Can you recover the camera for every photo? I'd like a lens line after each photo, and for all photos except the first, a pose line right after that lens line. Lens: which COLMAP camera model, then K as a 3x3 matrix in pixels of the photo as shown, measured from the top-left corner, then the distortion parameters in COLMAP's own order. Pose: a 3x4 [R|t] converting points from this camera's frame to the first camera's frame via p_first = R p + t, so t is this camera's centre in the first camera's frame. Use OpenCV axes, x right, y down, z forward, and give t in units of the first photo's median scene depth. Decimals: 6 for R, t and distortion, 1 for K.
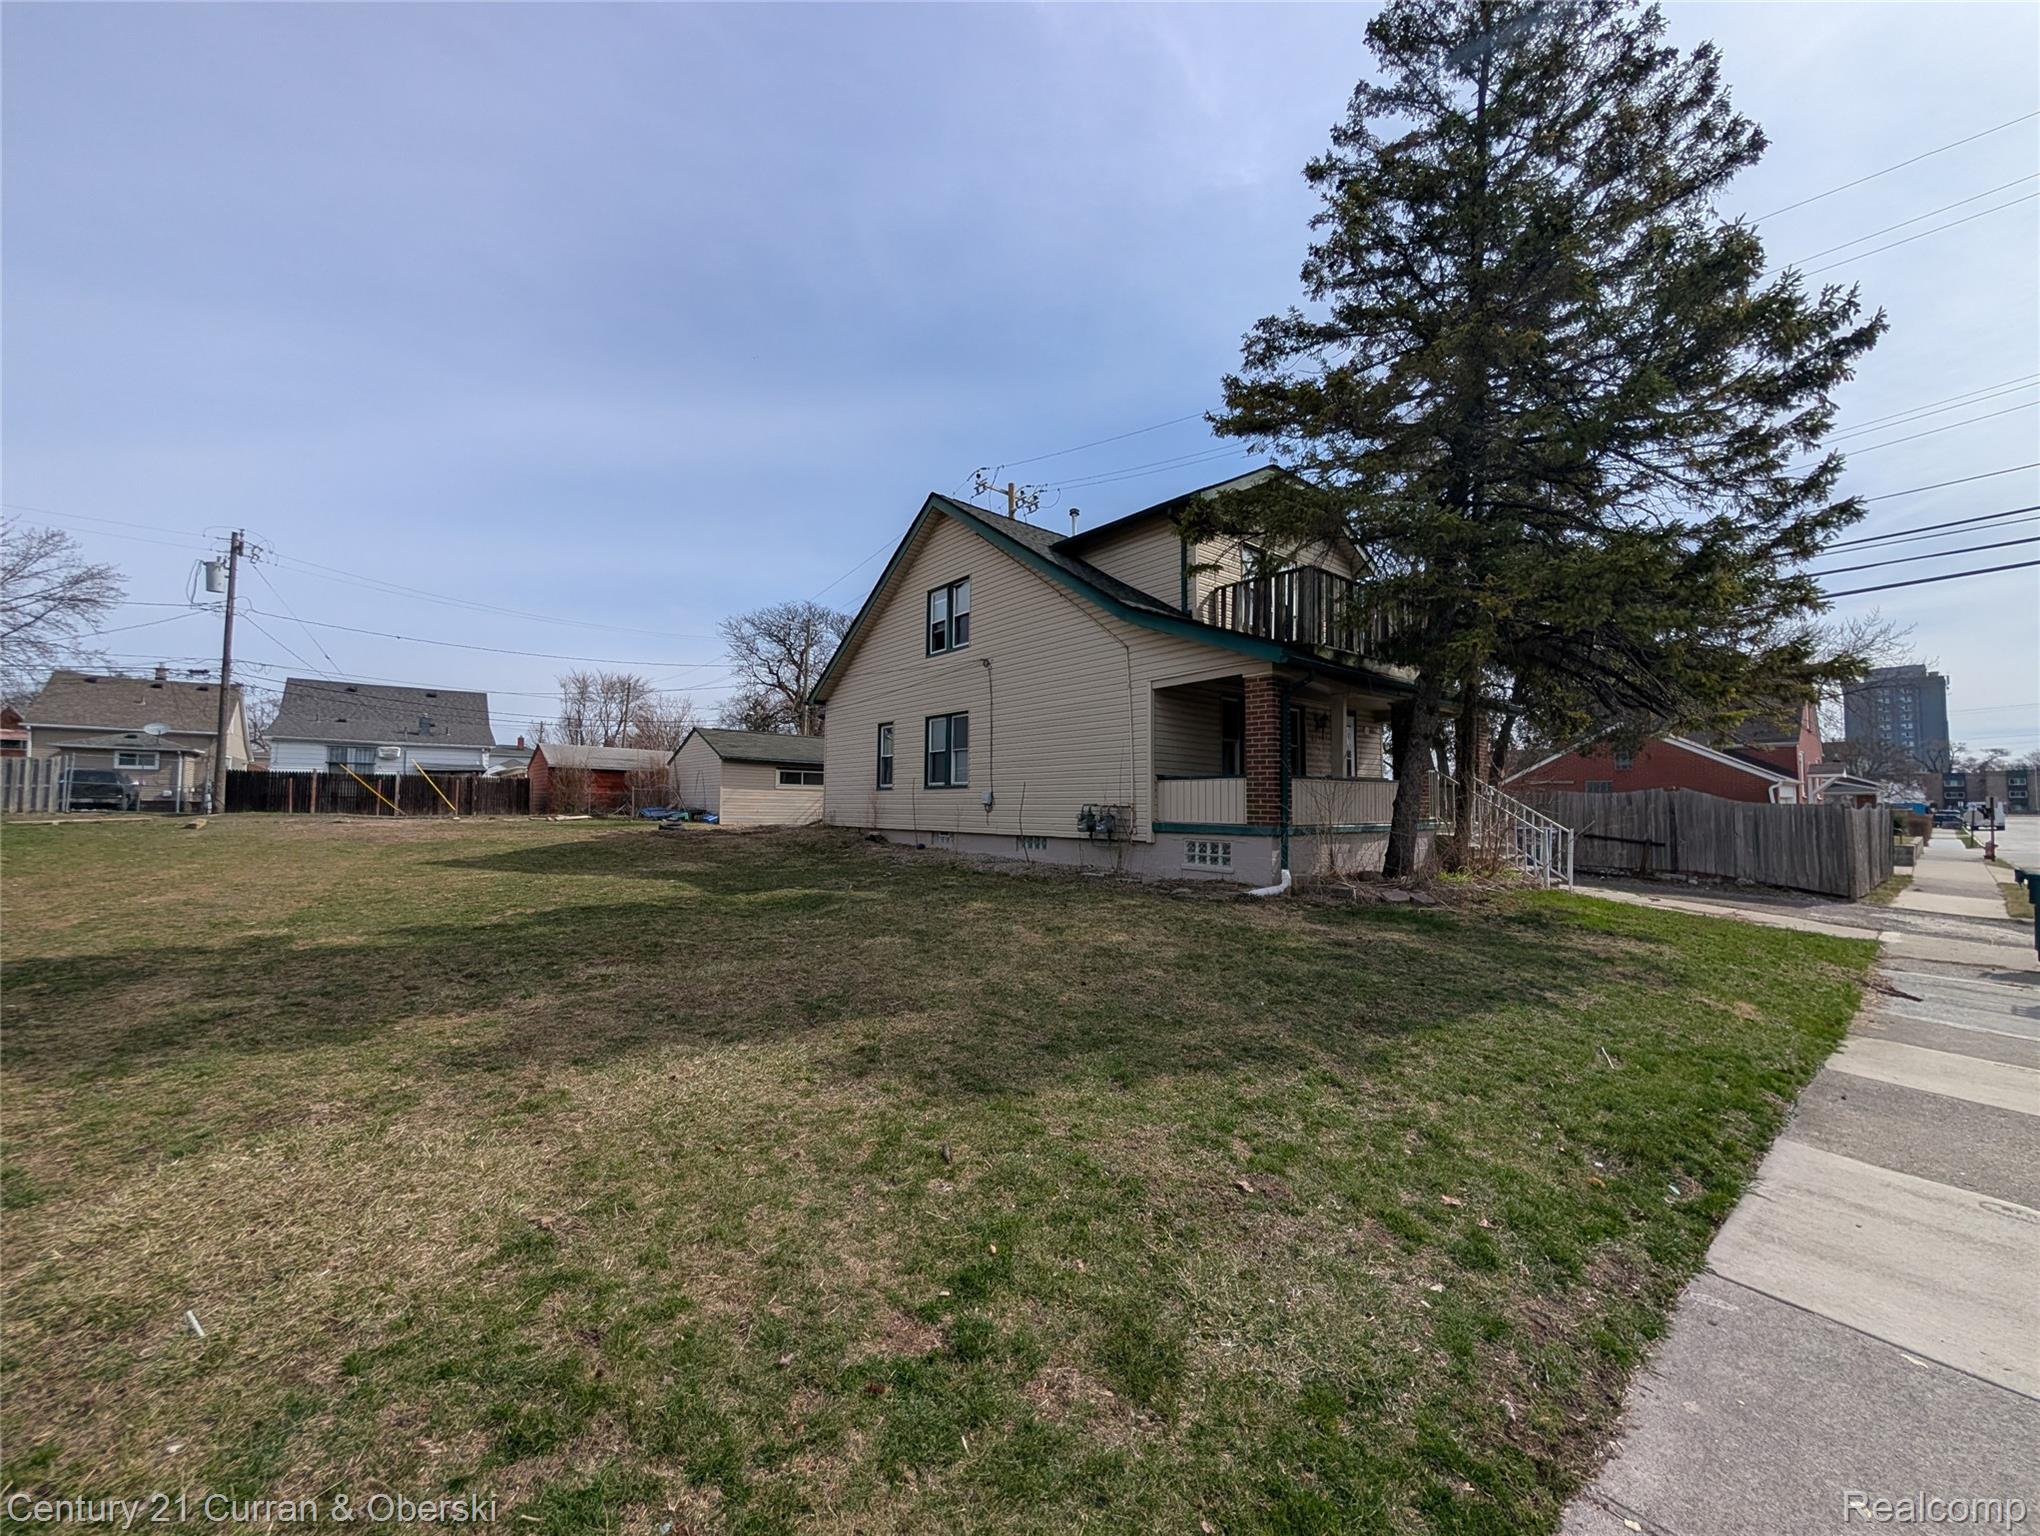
lens RADIAL K [[772.9, 0, 1019.8], [0, 772.9, 768.9], [0, 0, 1]] dist [-0.001329, 0.000711]
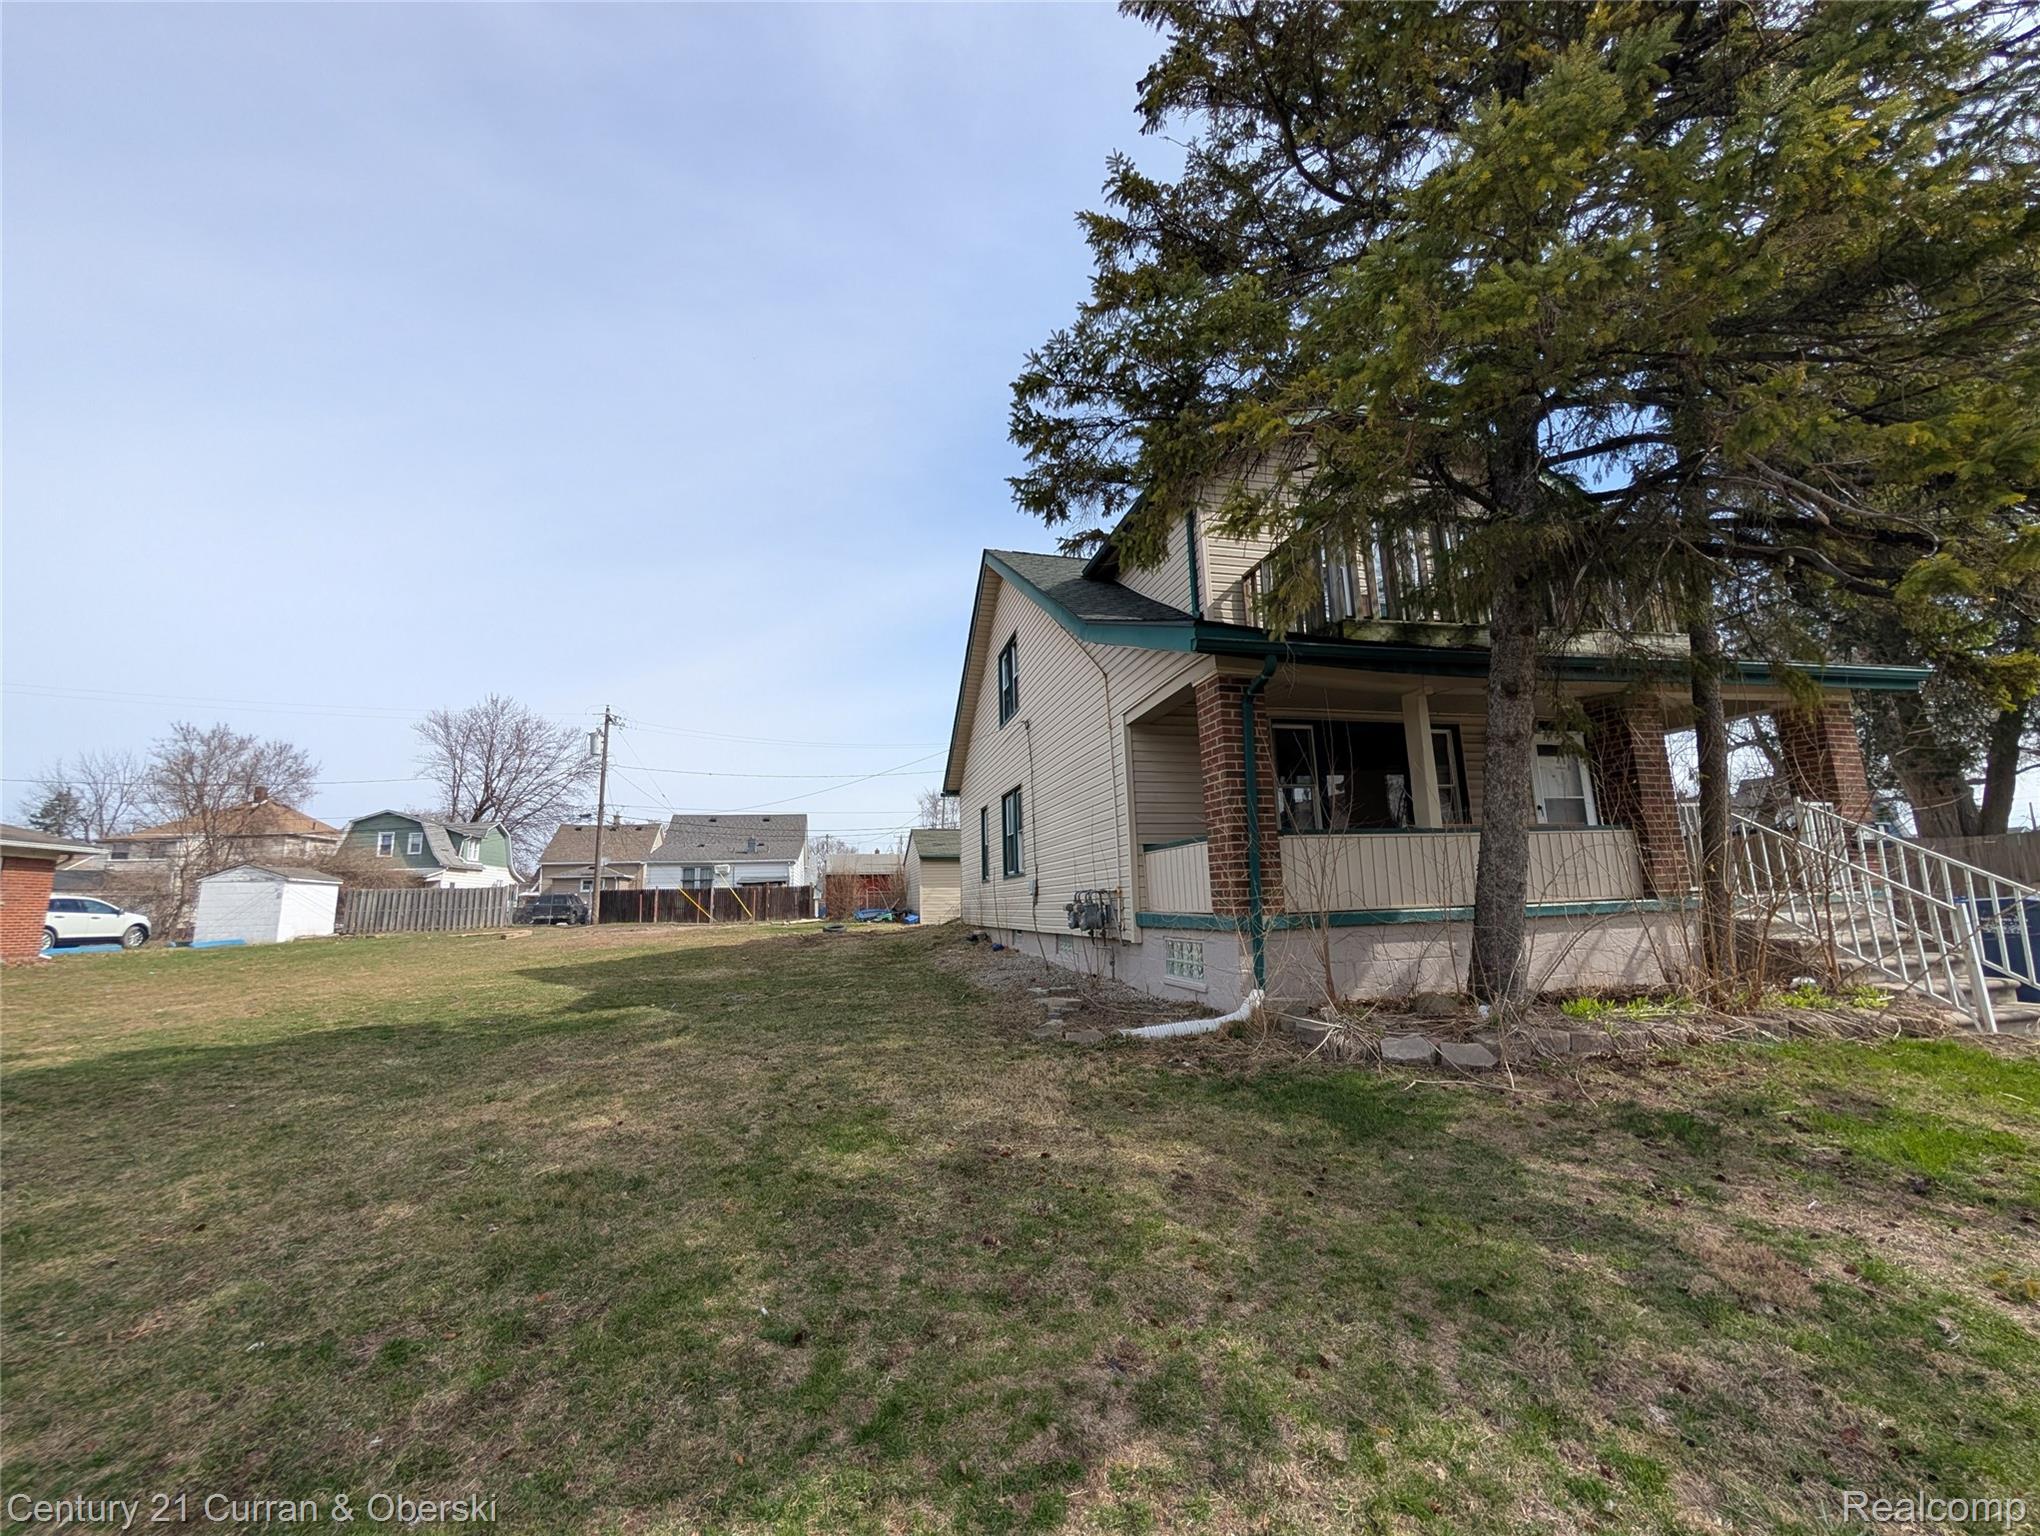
lens RADIAL K [[772.9, 0, 1020.5], [0, 772.9, 766.0], [0, 0, 1]] dist [-0.001329, 0.000711]
pose [[0.896640, -0.112359, -0.428266, 0.287380], [0.059631, 0.989097, -0.134652, 0.018908], [0.438726, 0.095197, 0.893564, 0.233256]]
